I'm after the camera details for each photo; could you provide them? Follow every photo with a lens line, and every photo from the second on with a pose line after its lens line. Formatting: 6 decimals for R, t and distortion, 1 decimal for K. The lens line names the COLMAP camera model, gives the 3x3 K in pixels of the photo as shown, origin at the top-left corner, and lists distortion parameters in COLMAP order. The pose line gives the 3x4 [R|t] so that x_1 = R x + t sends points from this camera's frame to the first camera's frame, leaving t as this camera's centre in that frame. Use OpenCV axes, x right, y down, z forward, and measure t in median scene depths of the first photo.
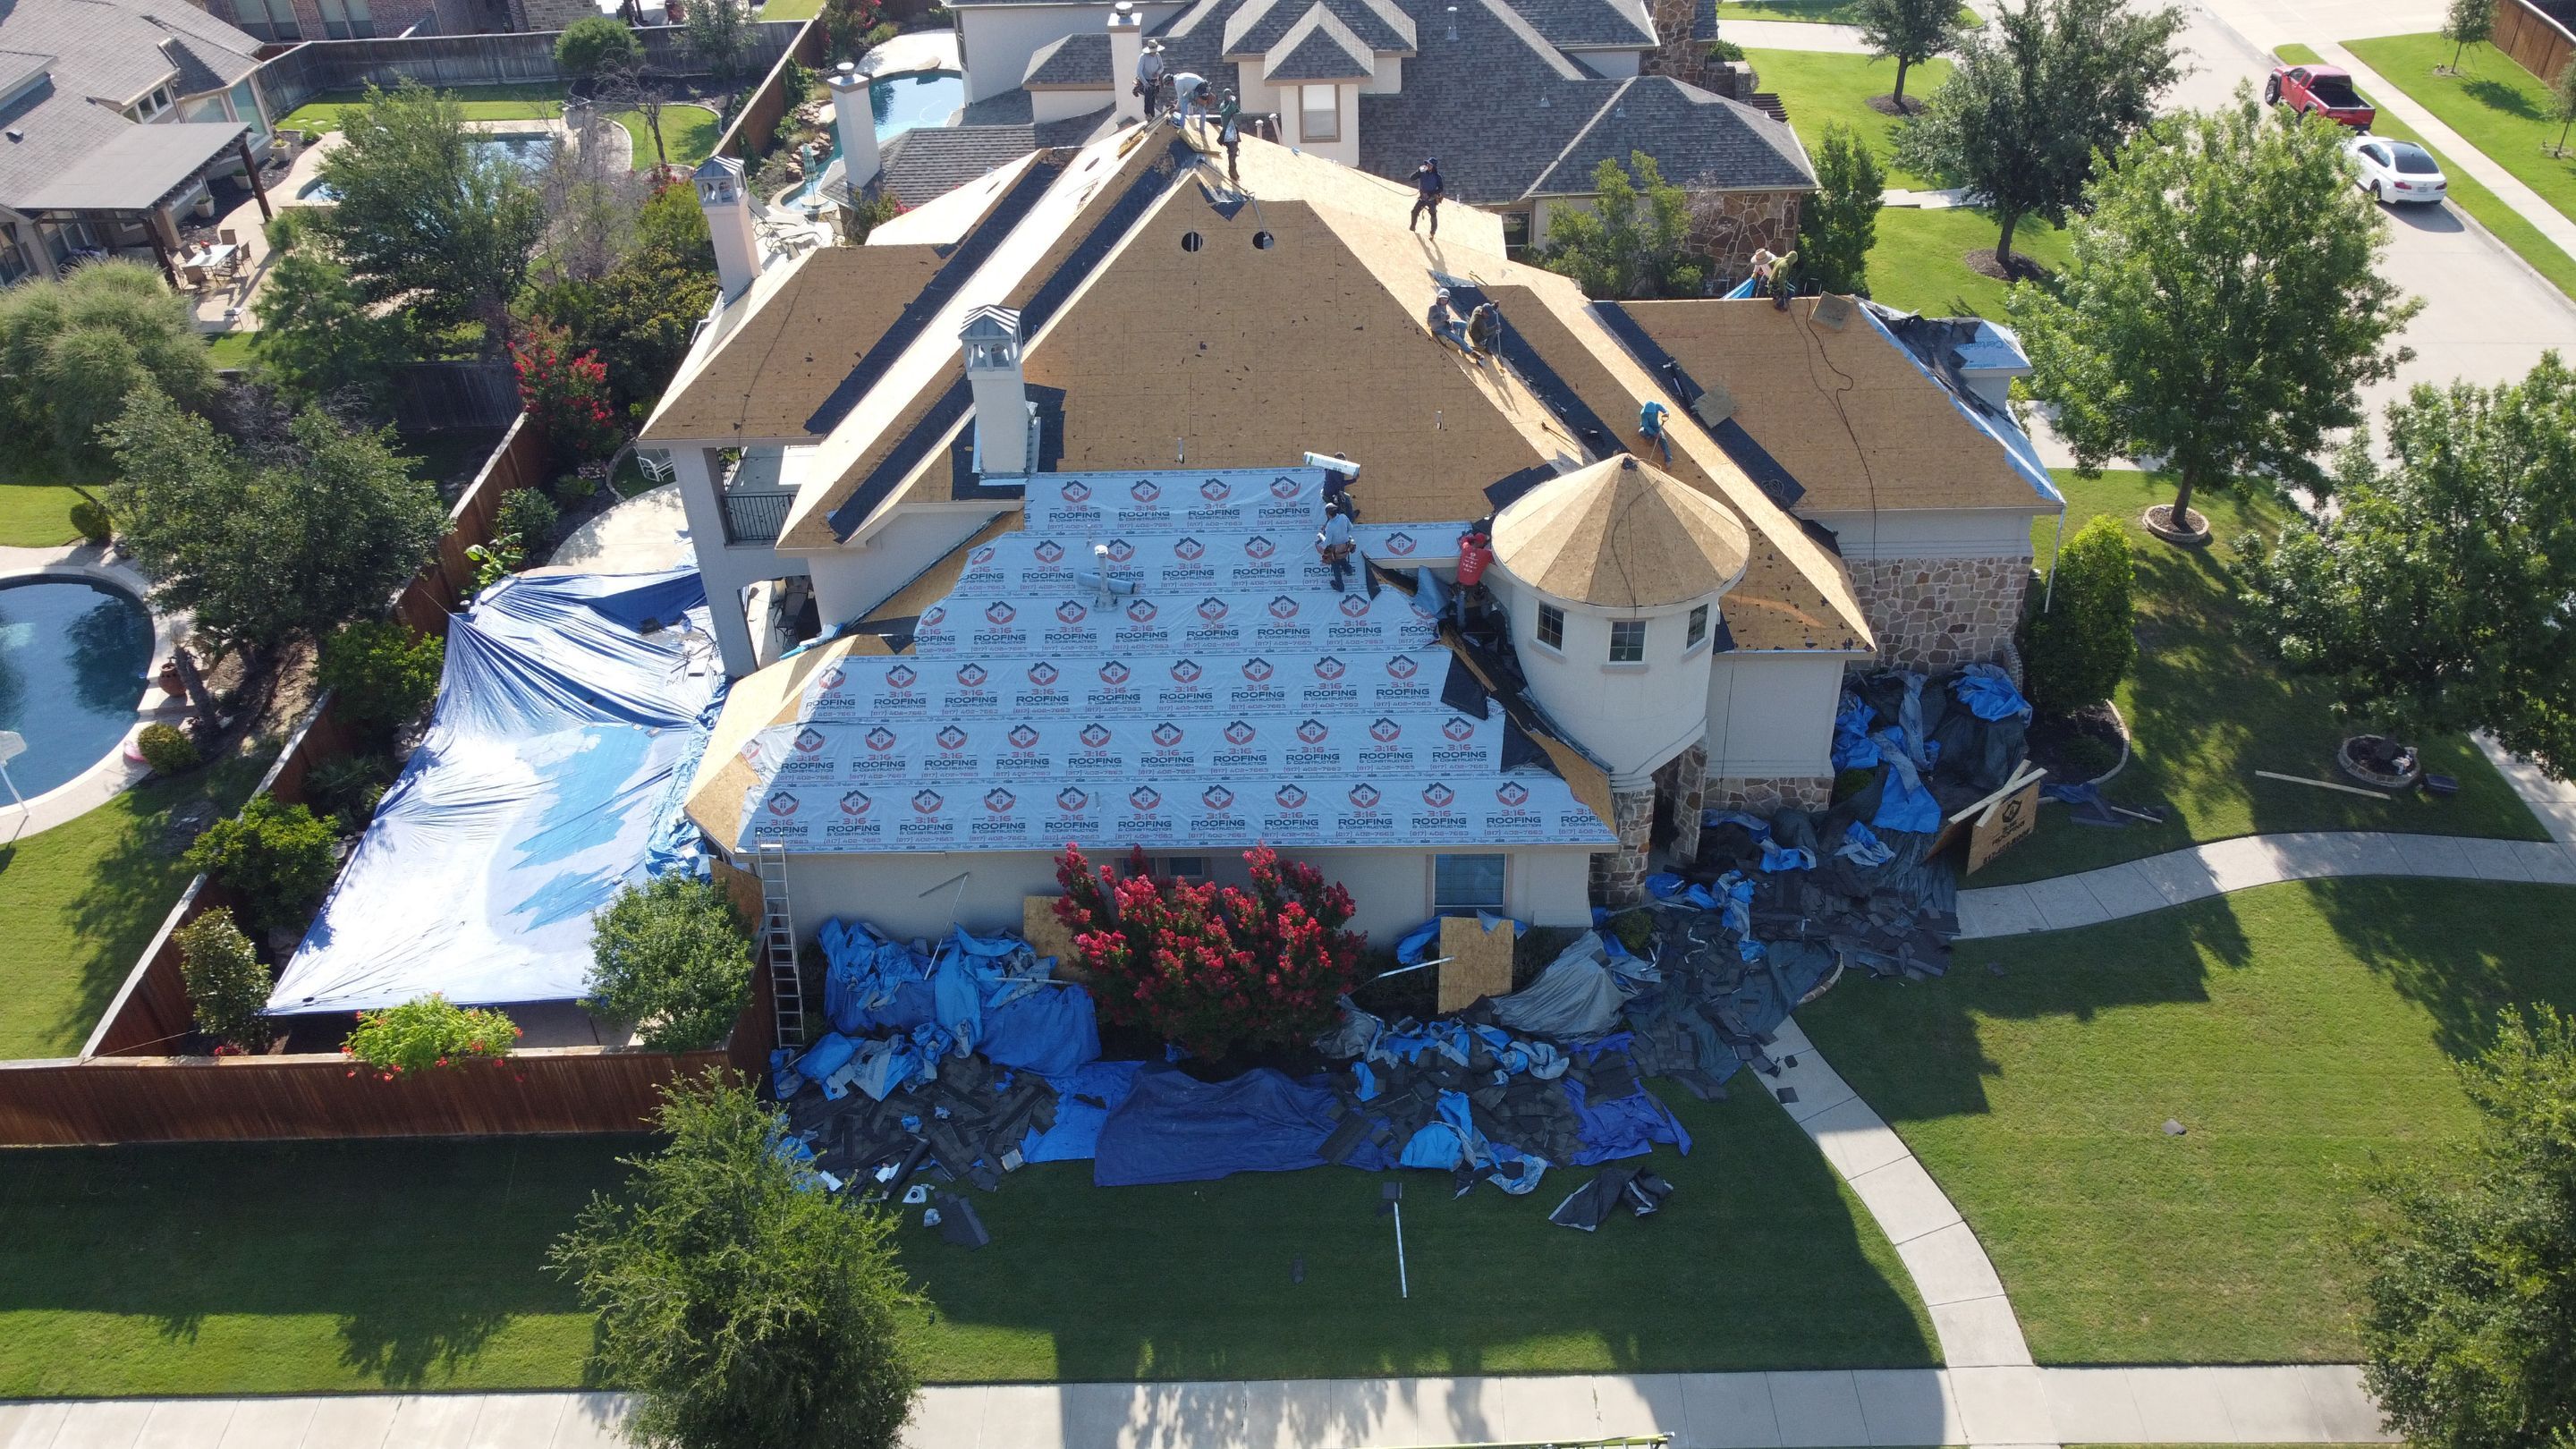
lens RADIAL K [[1956.5, 0, 1279.7], [0, 1956.5, 705.1], [0, 0, 1]] dist [0.001258, -0.007025]
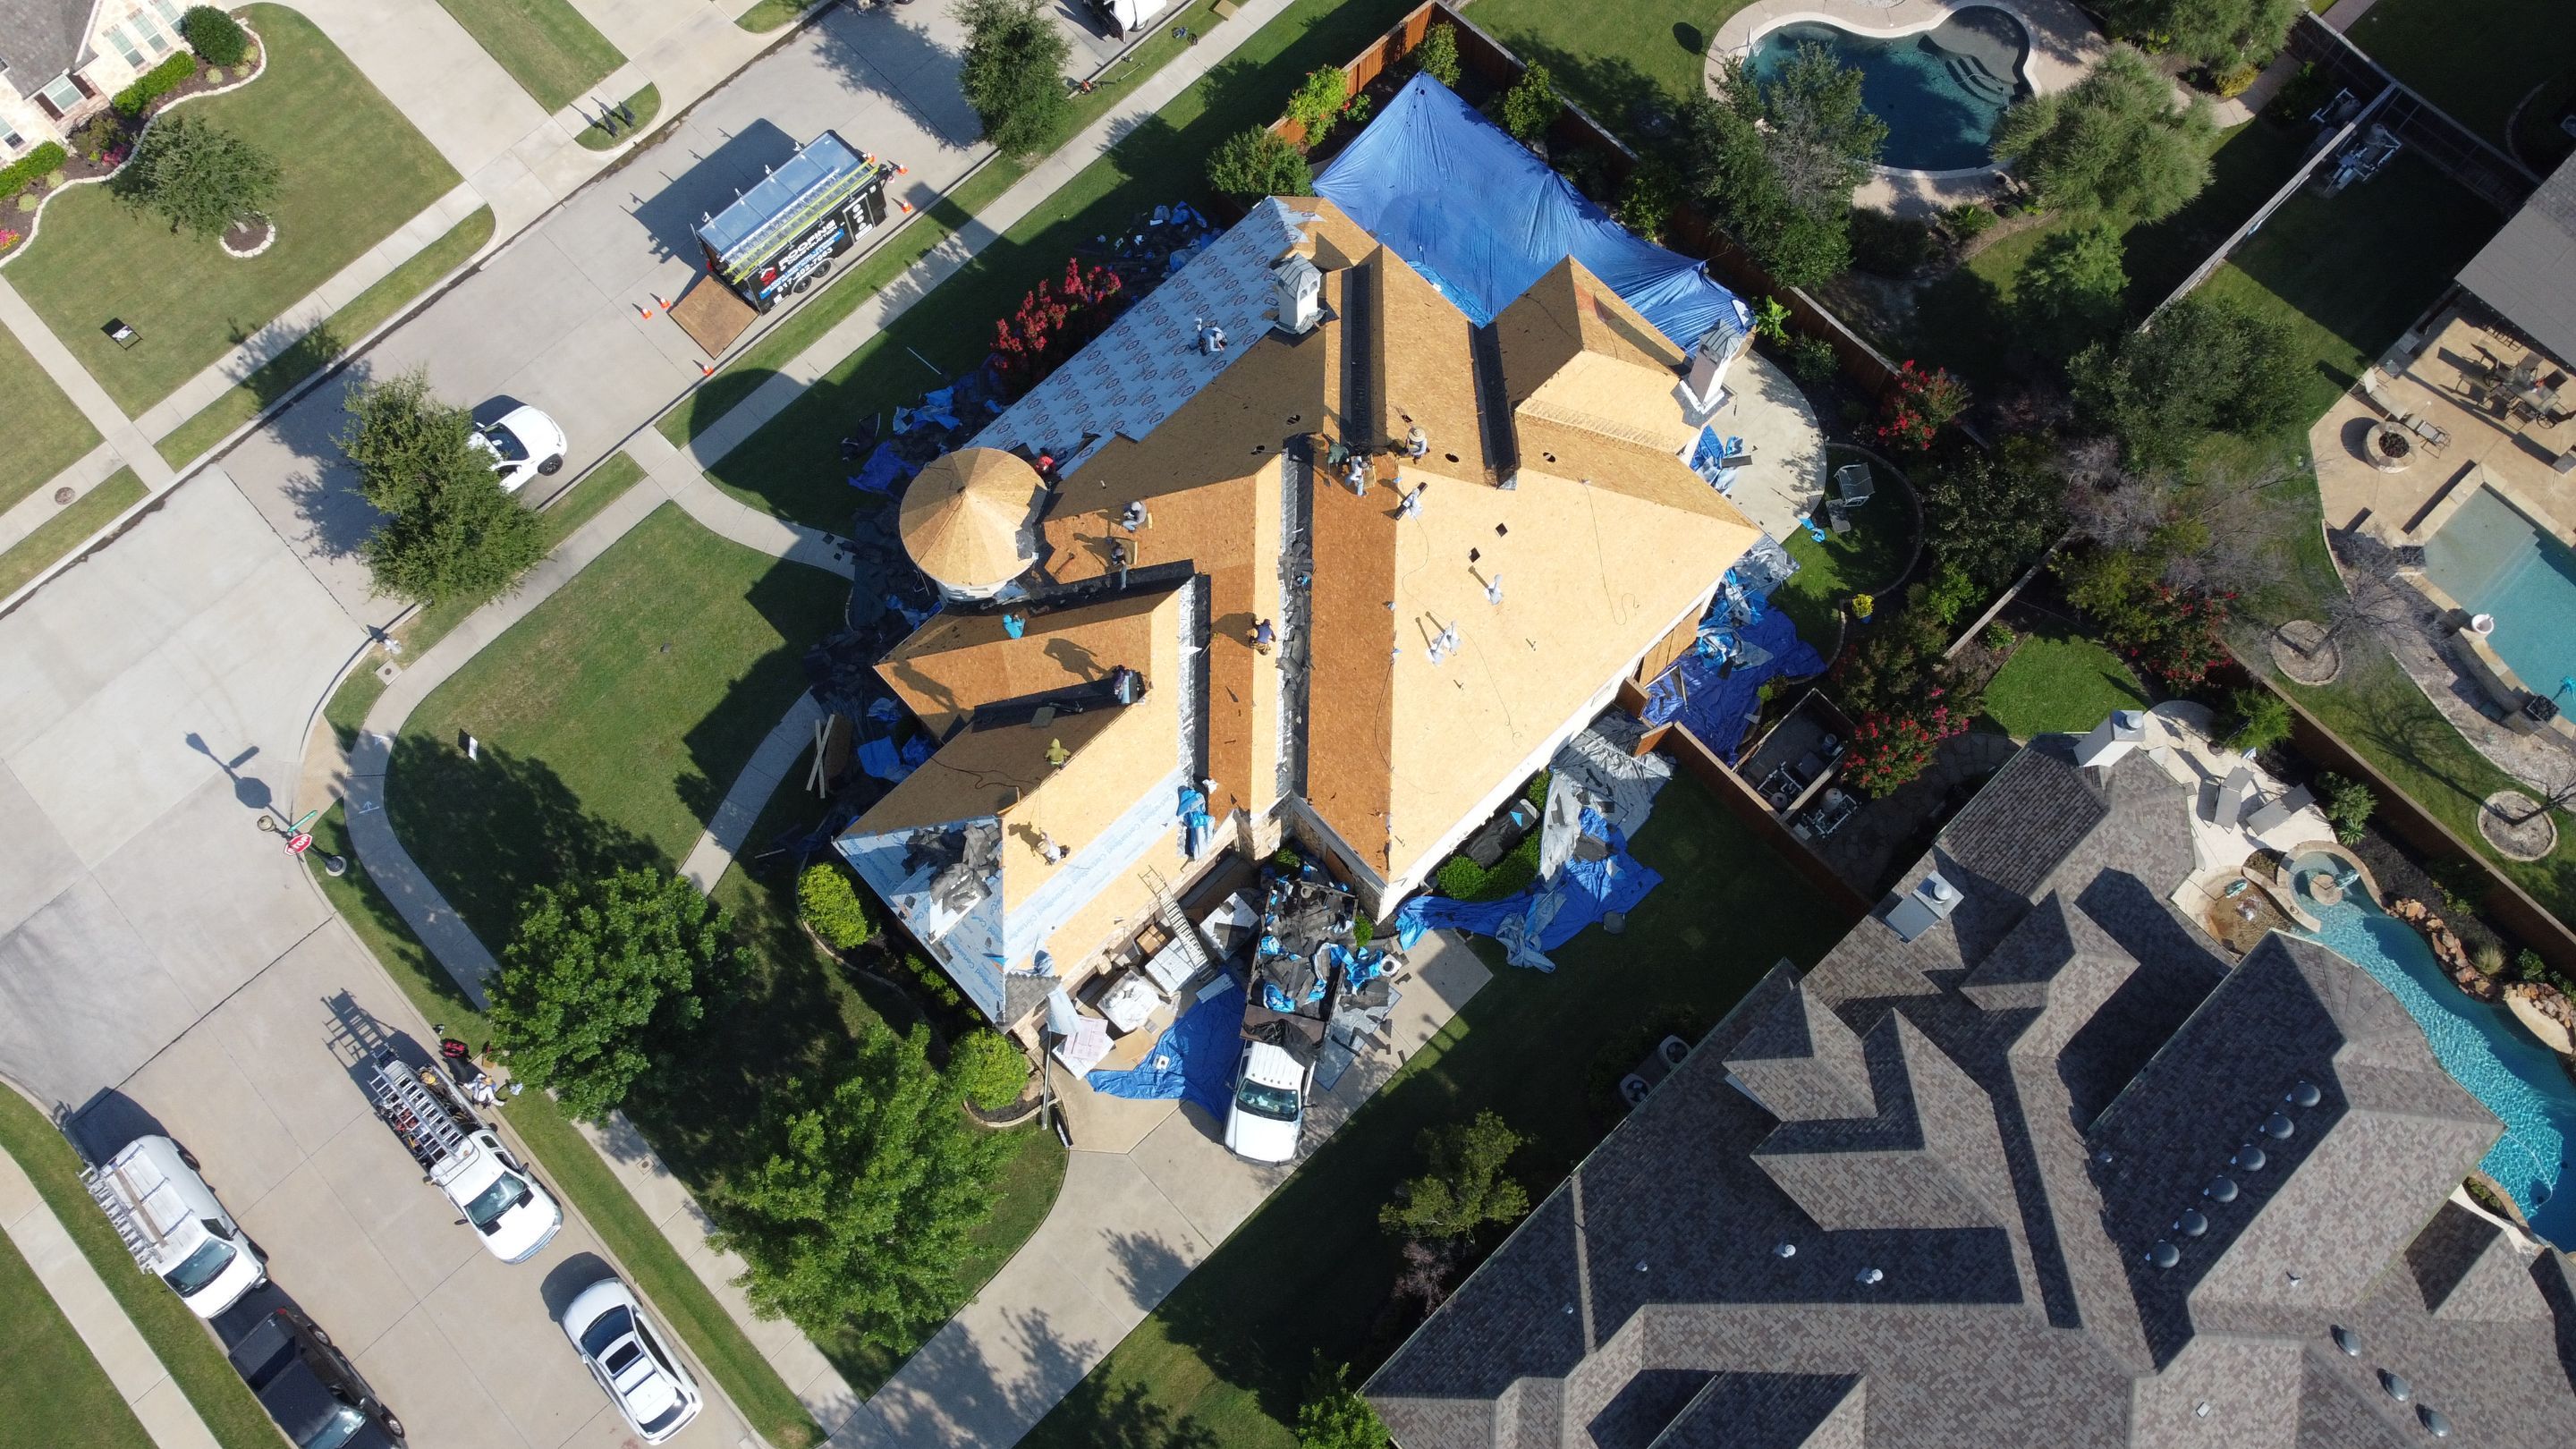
lens RADIAL K [[1956.5, 0, 1281.9], [0, 1956.5, 717.0], [0, 0, 1]] dist [0.001258, -0.007025]
pose [[-0.706193, 0.680001, -0.197207, 0.409410], [-0.387066, -0.137563, 0.911733, -1.630670], [0.592850, 0.720191, 0.360351, 0.638693]]
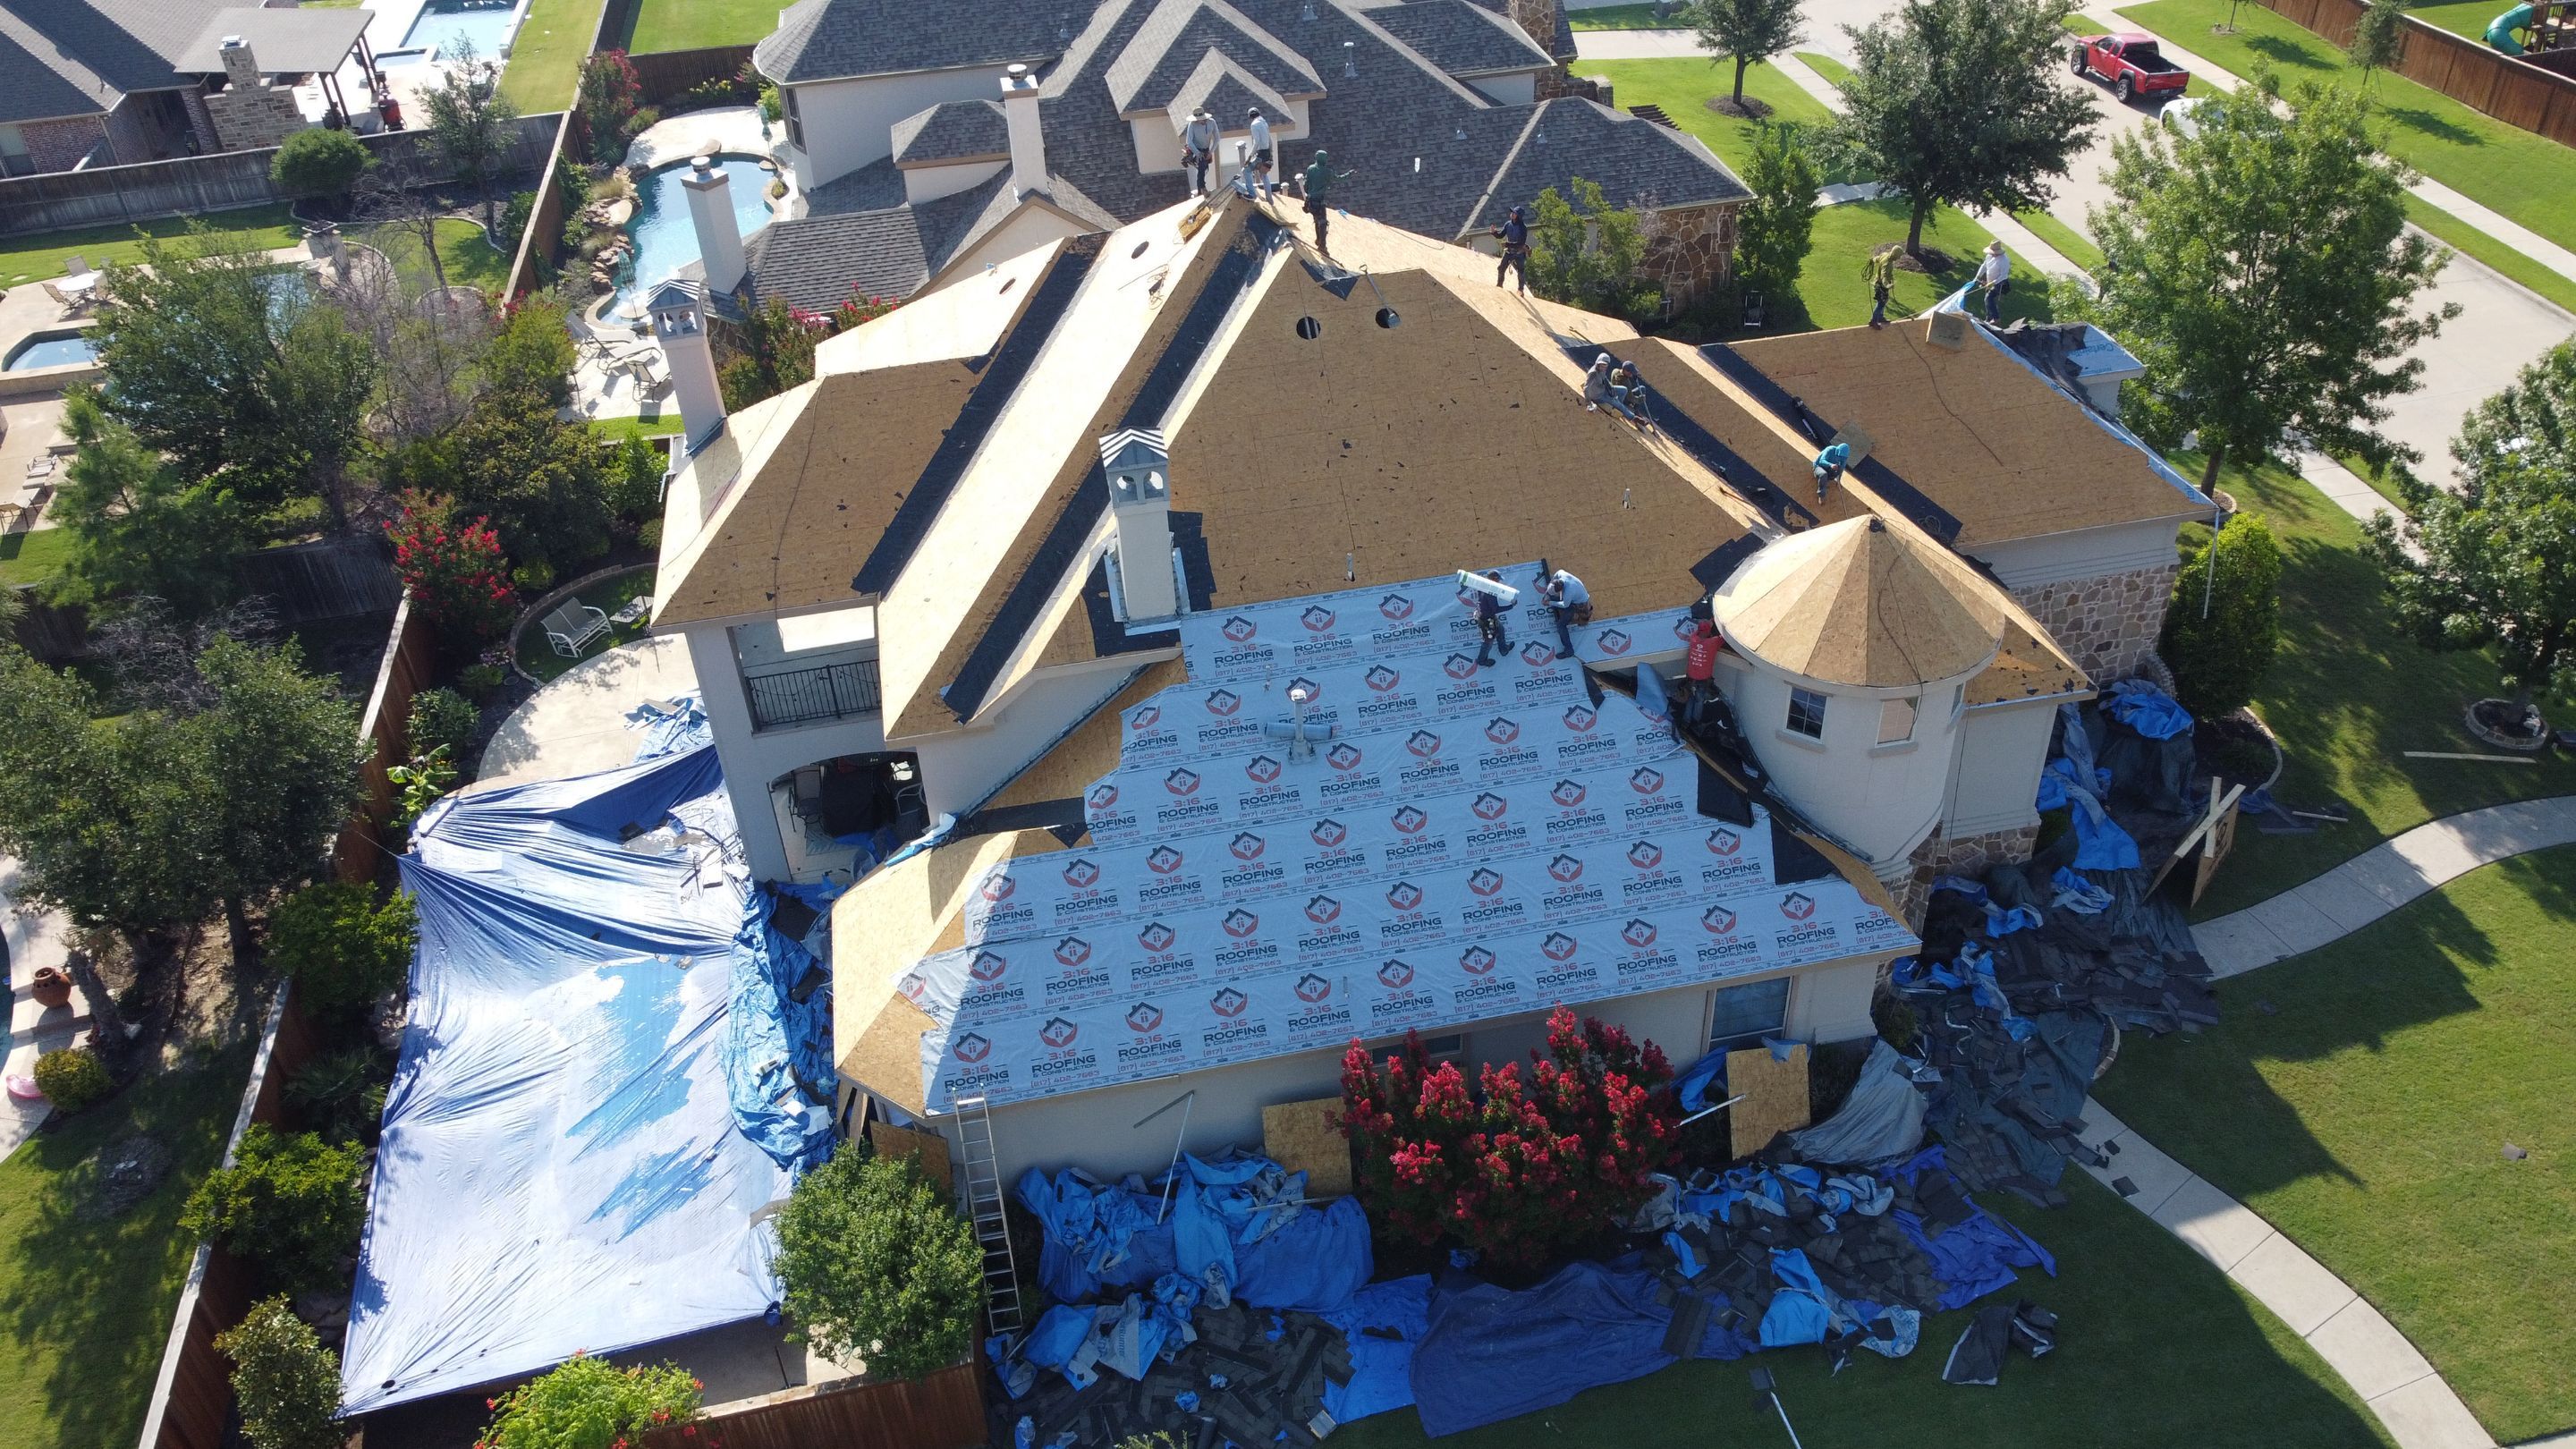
lens RADIAL K [[1956.5, 0, 1280.4], [0, 1956.5, 705.2], [0, 0, 1]] dist [0.001258, -0.007025]
pose [[0.976791, -0.133477, 0.167522, -0.230909], [0.136016, 0.990700, -0.003722, -0.068715], [-0.165467, 0.026421, 0.985861, 0.143179]]
